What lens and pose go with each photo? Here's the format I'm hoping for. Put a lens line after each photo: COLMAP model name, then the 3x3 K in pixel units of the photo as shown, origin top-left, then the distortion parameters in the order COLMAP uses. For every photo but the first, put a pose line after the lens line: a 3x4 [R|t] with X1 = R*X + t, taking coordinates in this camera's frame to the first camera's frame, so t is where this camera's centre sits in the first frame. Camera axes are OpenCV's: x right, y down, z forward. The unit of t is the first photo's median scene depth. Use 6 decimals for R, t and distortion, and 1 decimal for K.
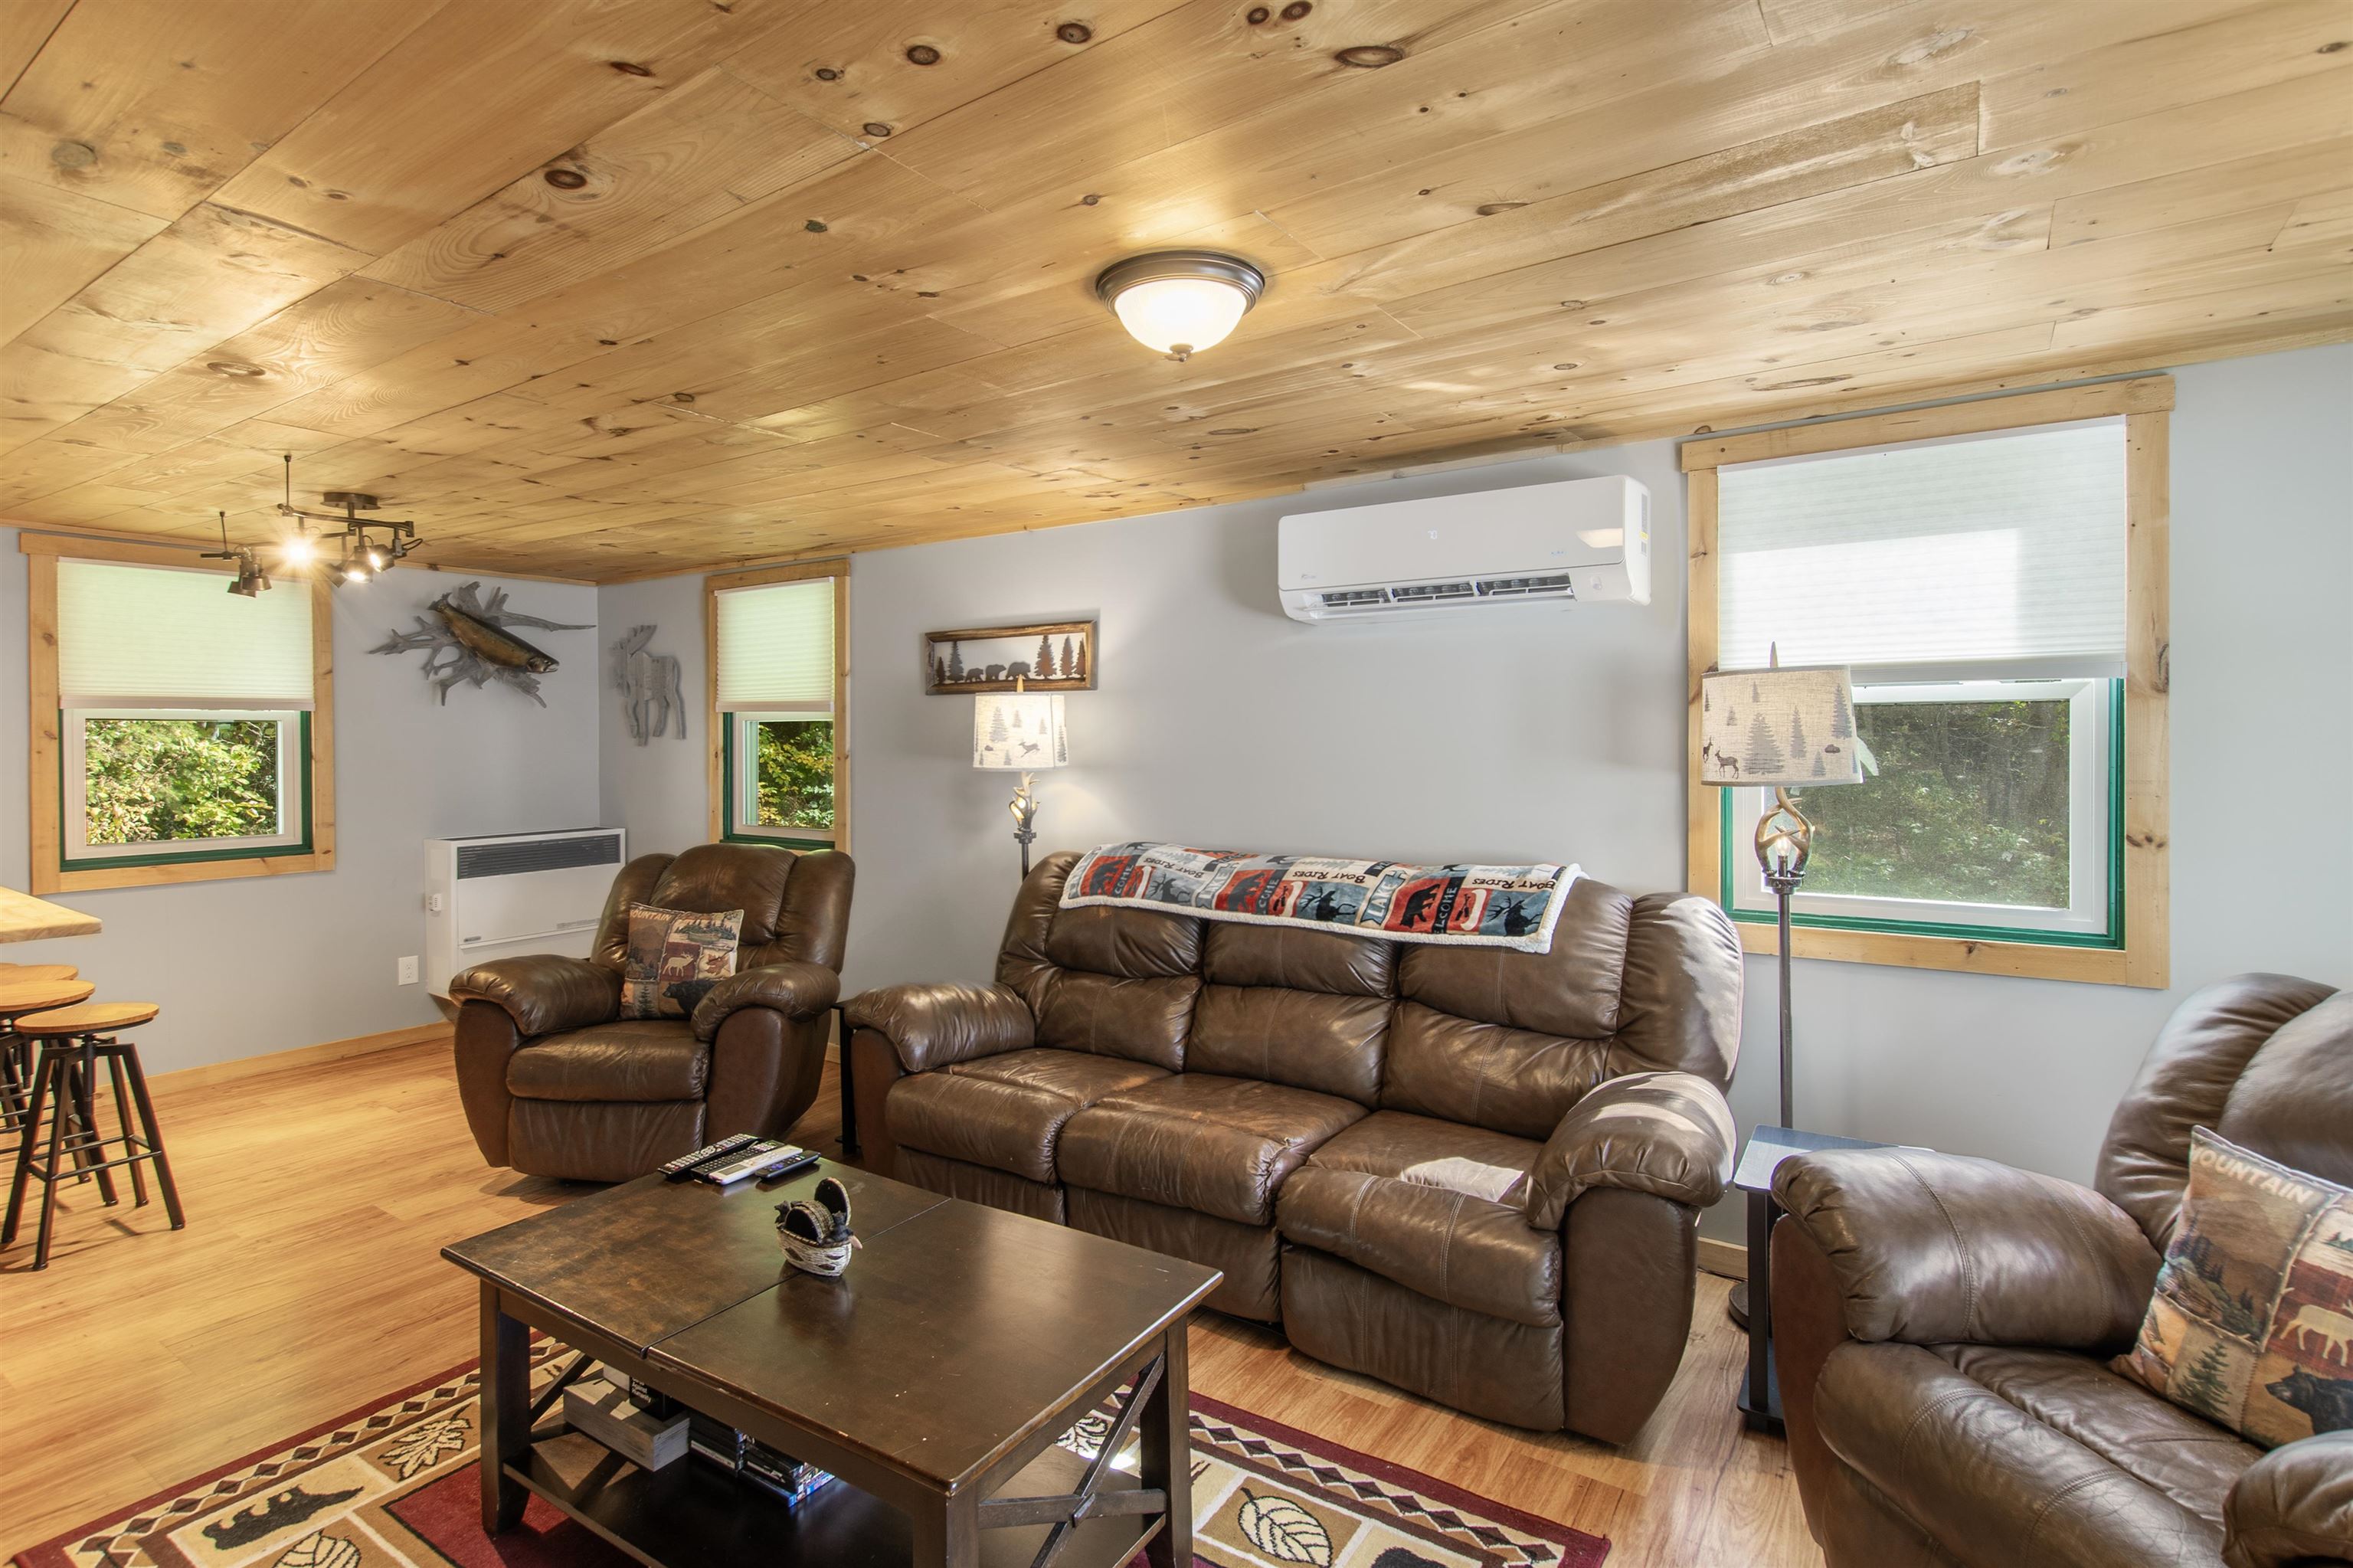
lens RADIAL K [[1155.2, 0, 1158.8], [0, 1155.2, 783.3], [0, 0, 1]] dist [0.001063, -0.002663]
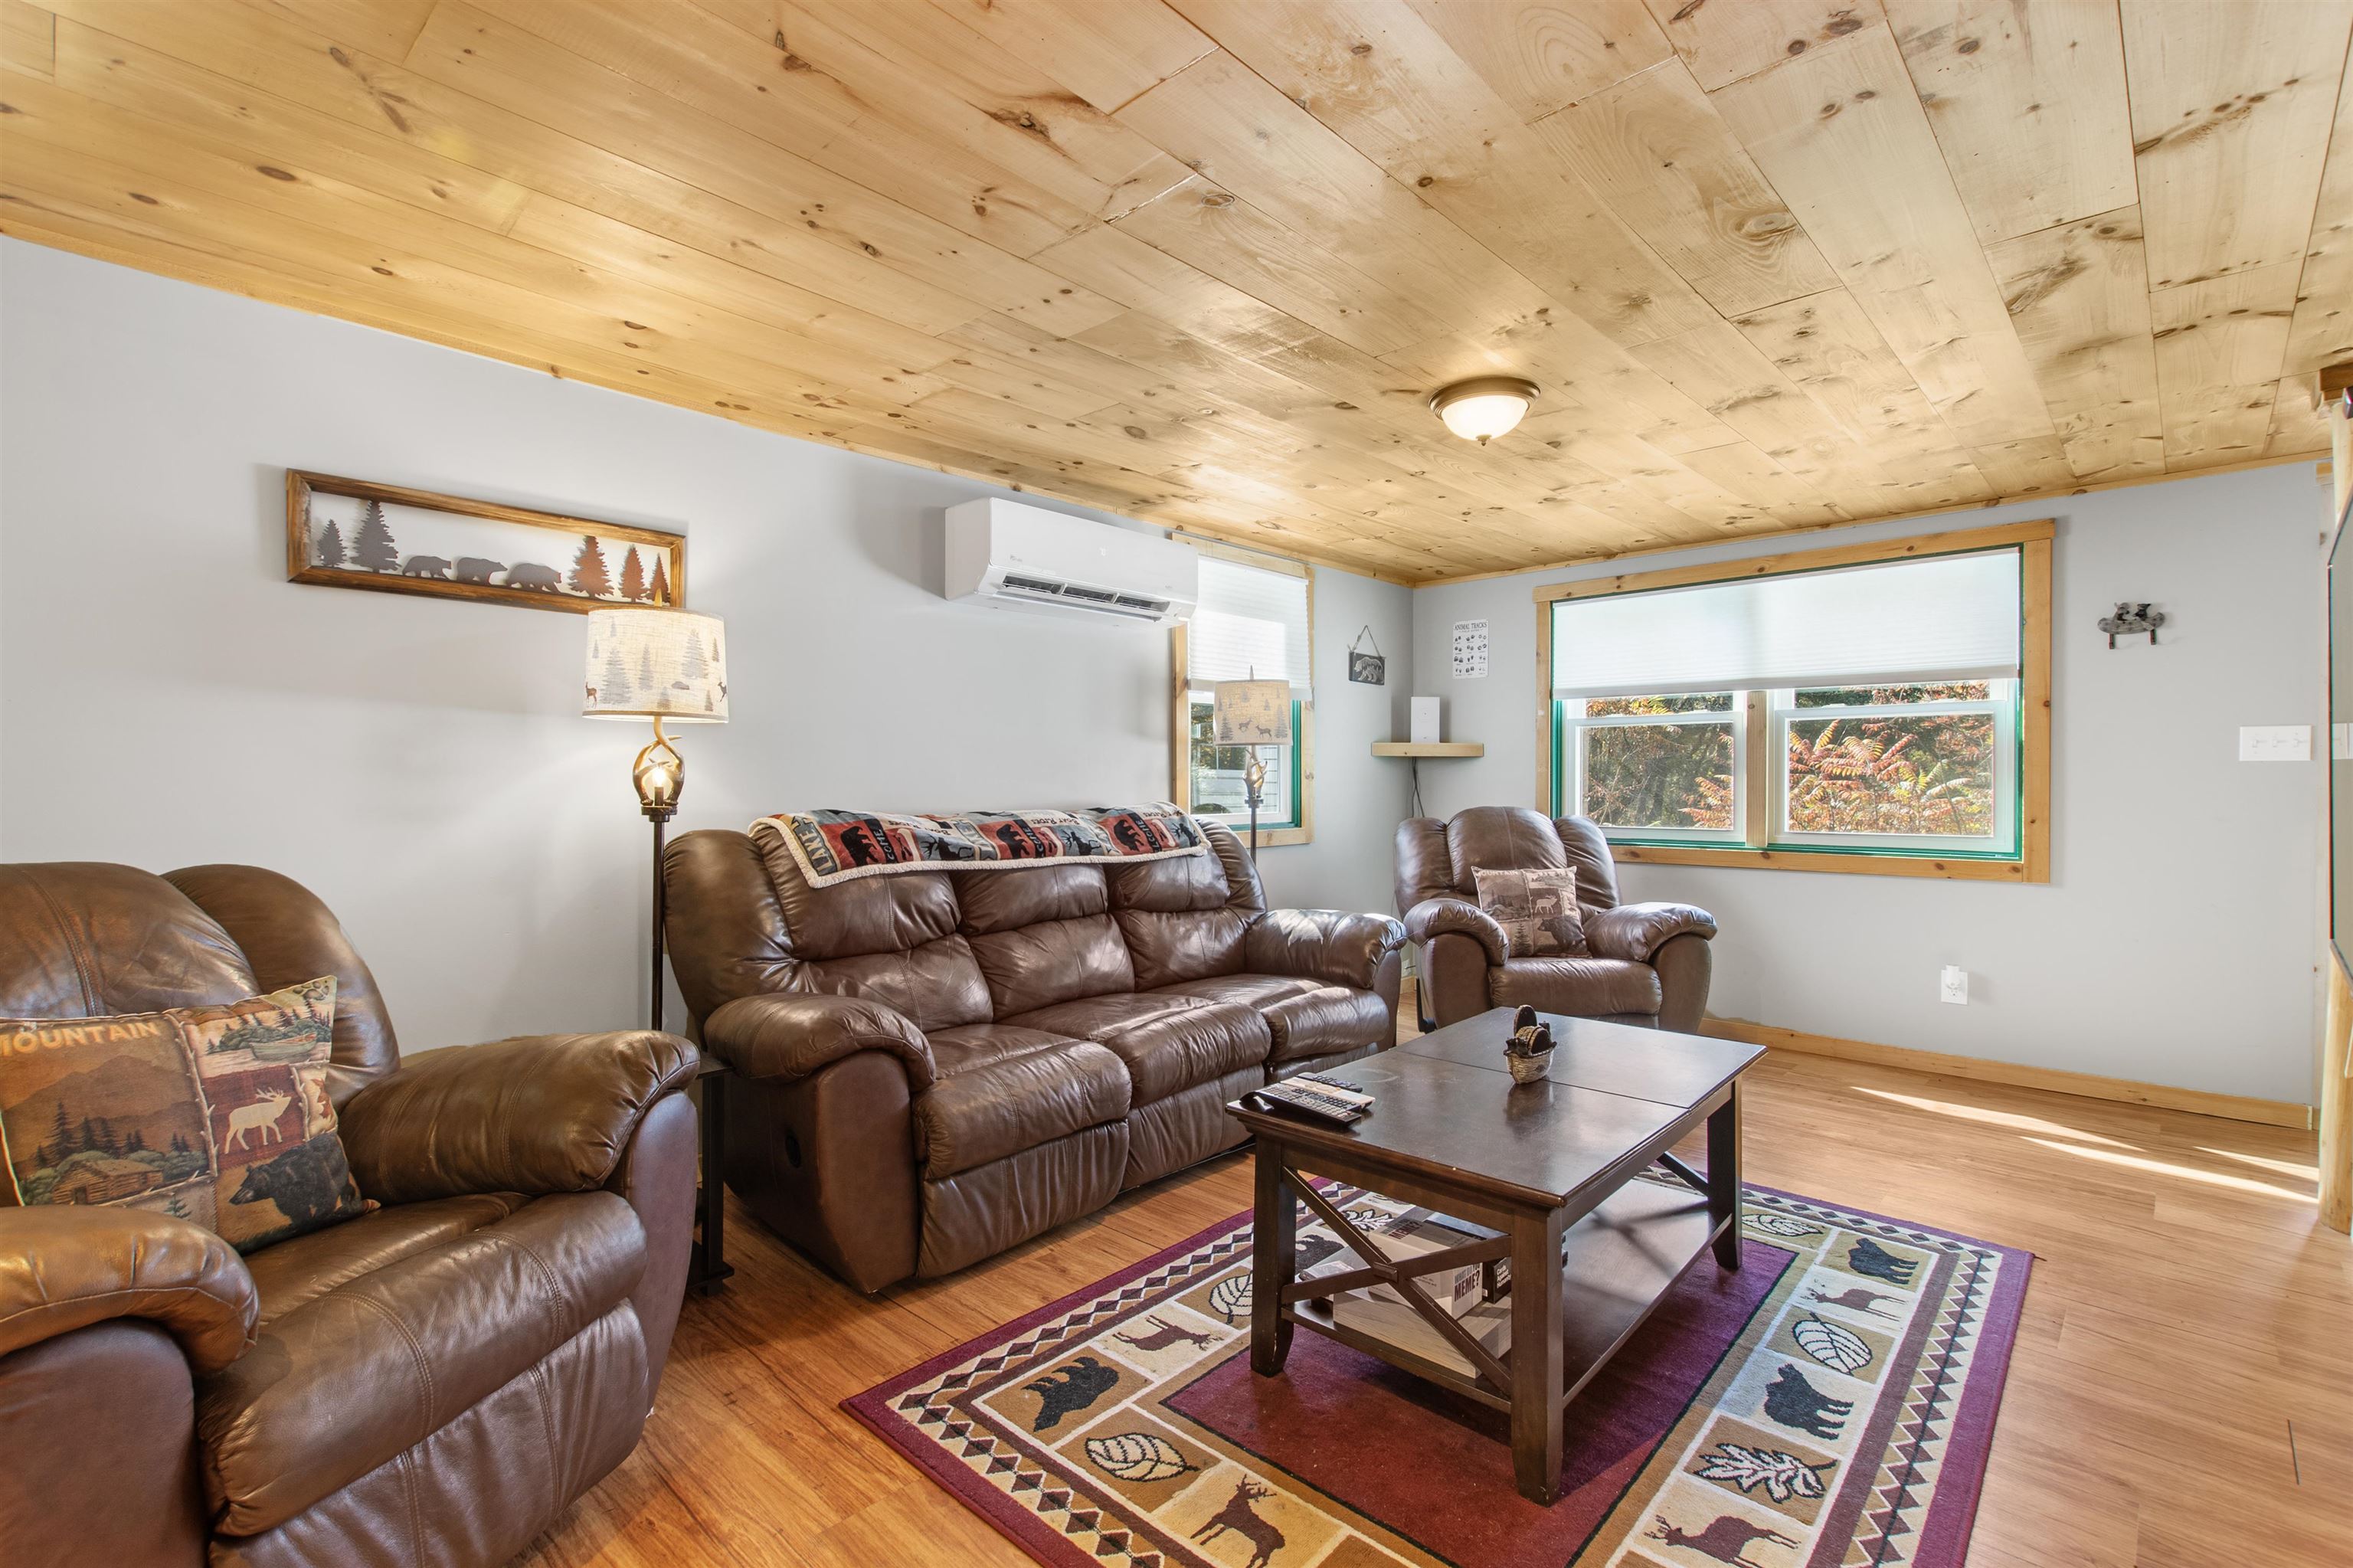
lens RADIAL K [[1038.8, 0, 1172.0], [0, 1038.8, 823.2], [0, 0, 1]] dist [0.004214, -0.001081]
pose [[0.167792, -0.032751, 0.985278, -1.086969], [0.038648, 0.998898, 0.026622, 0.072997], [-0.985065, 0.033612, 0.168873, 0.880970]]
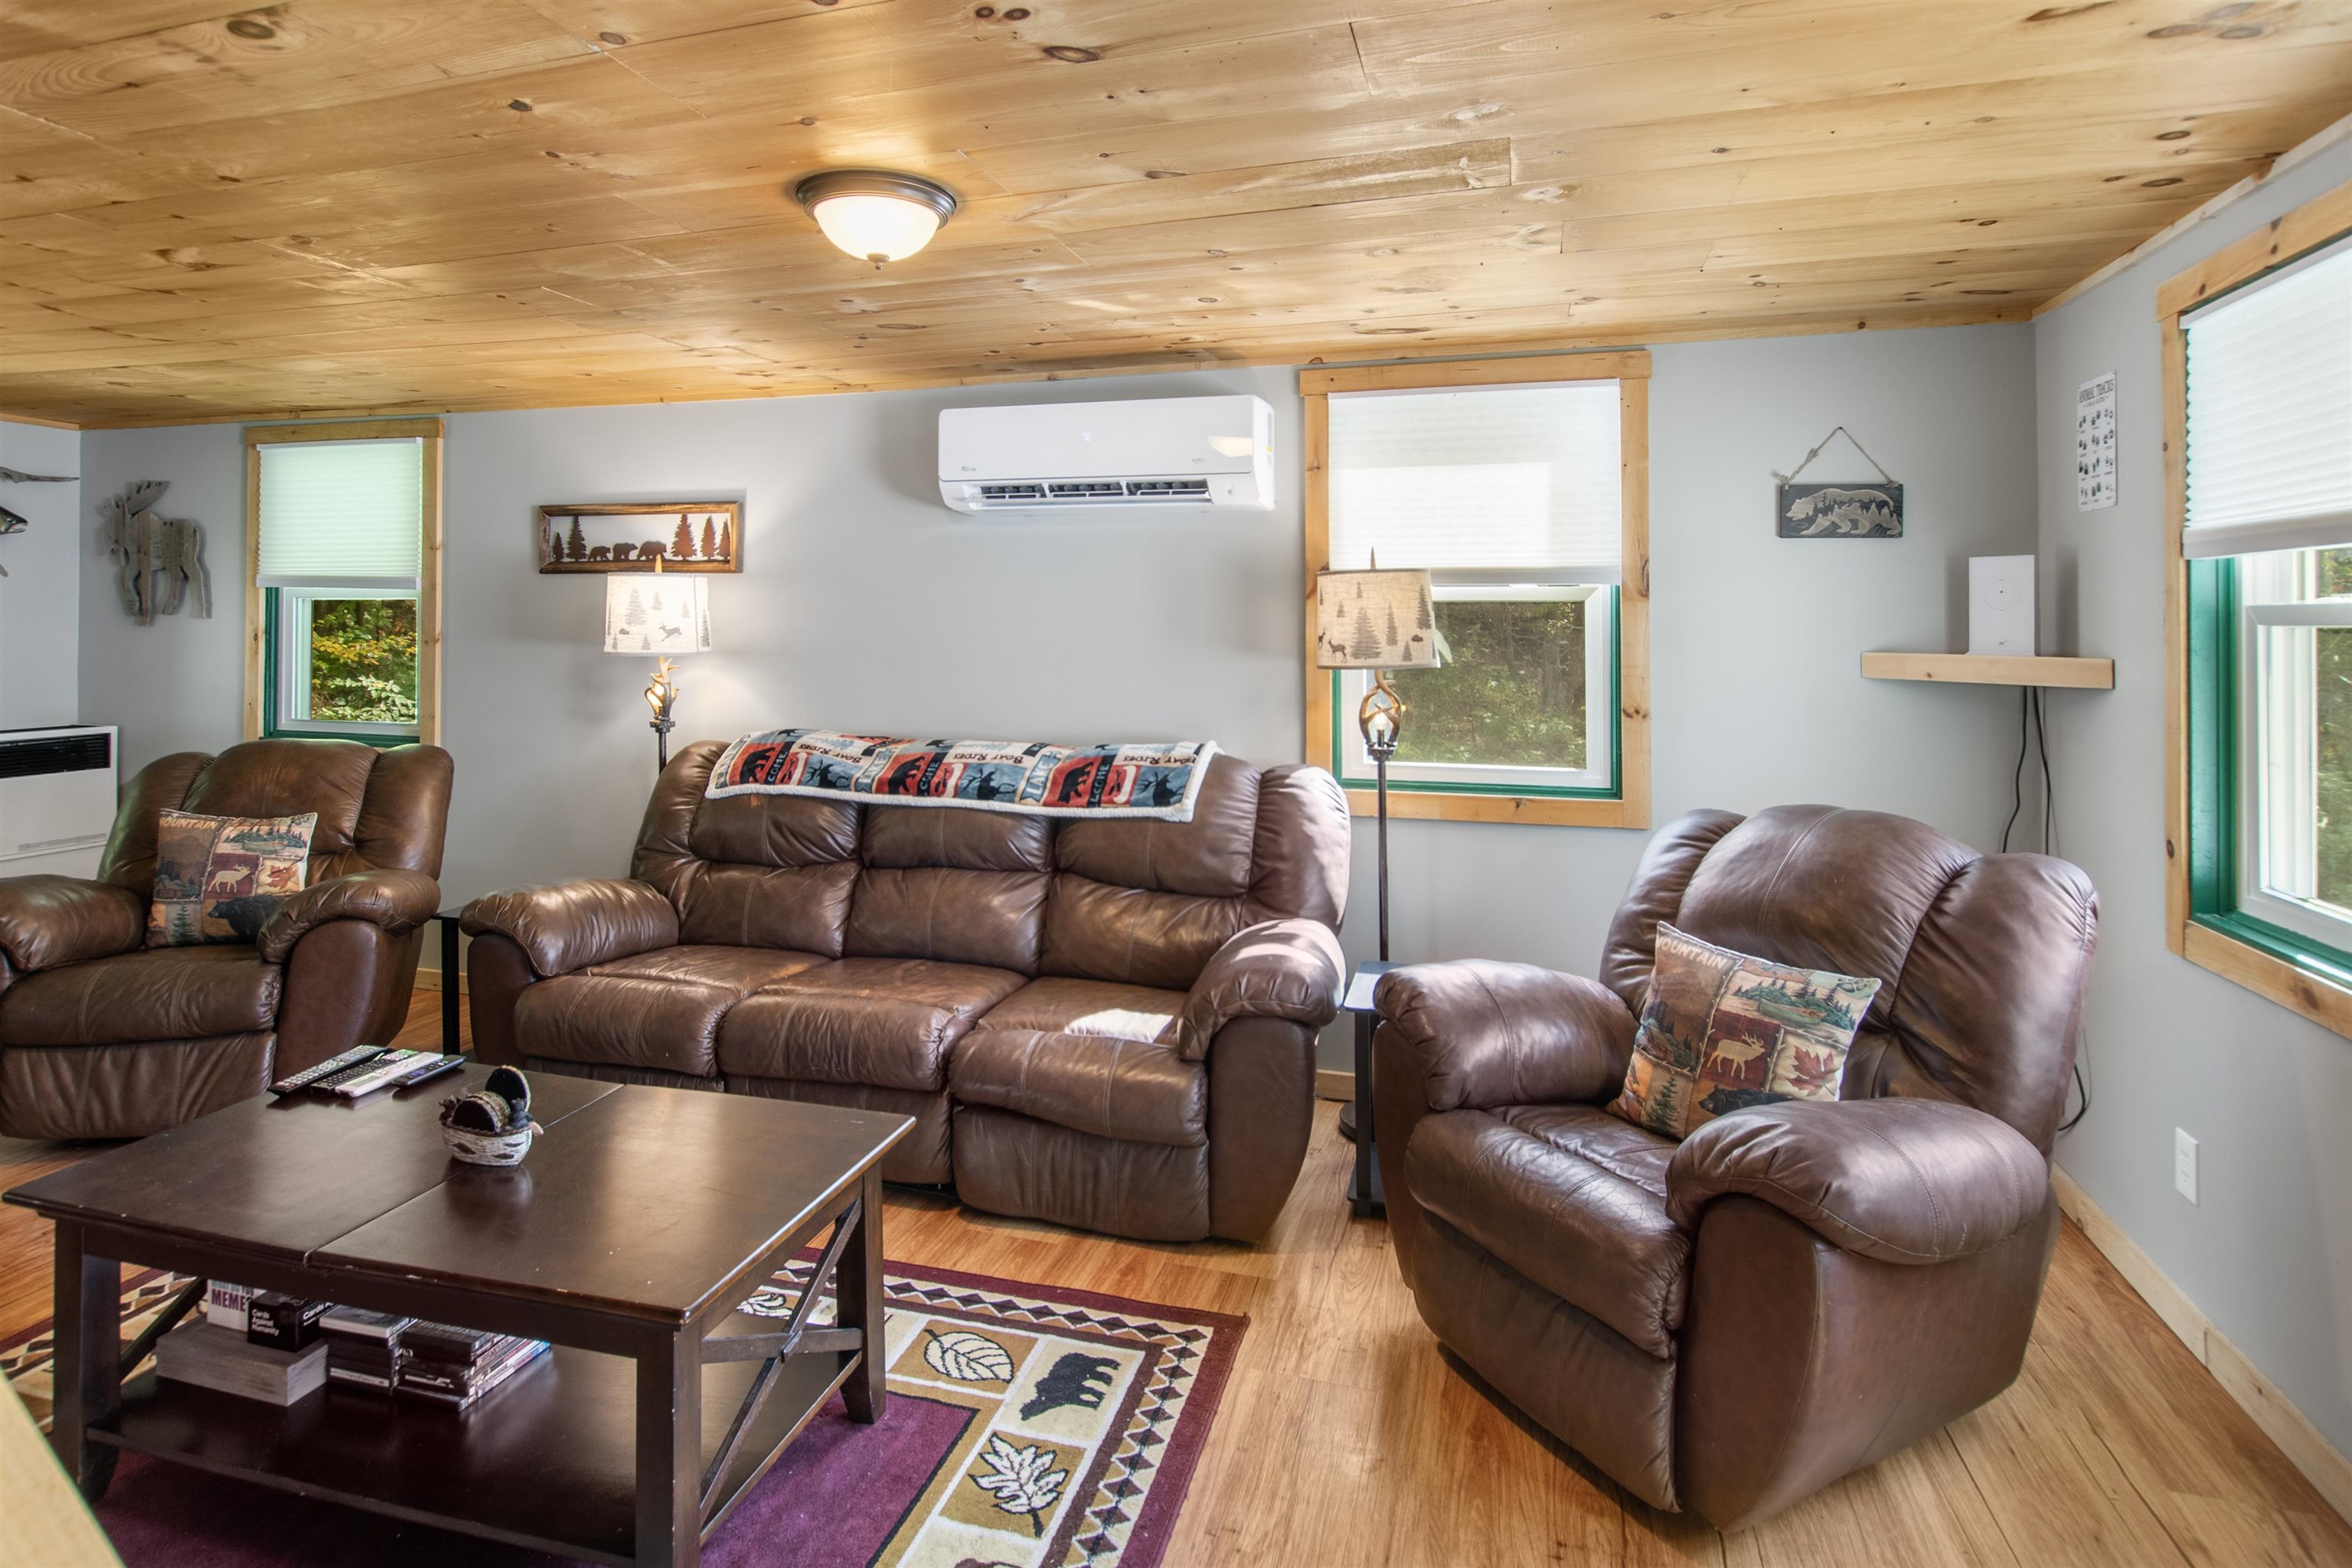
lens RADIAL K [[1221.5, 0, 1151.5], [0, 1221.5, 652.0], [0, 0, 1]] dist [0.000416, -0.000601]
pose [[0.952047, 0.006682, 0.305879, -0.062514], [-0.000027, 0.999763, -0.021757, 0.011549], [-0.305952, 0.020705, 0.951822, -0.114340]]
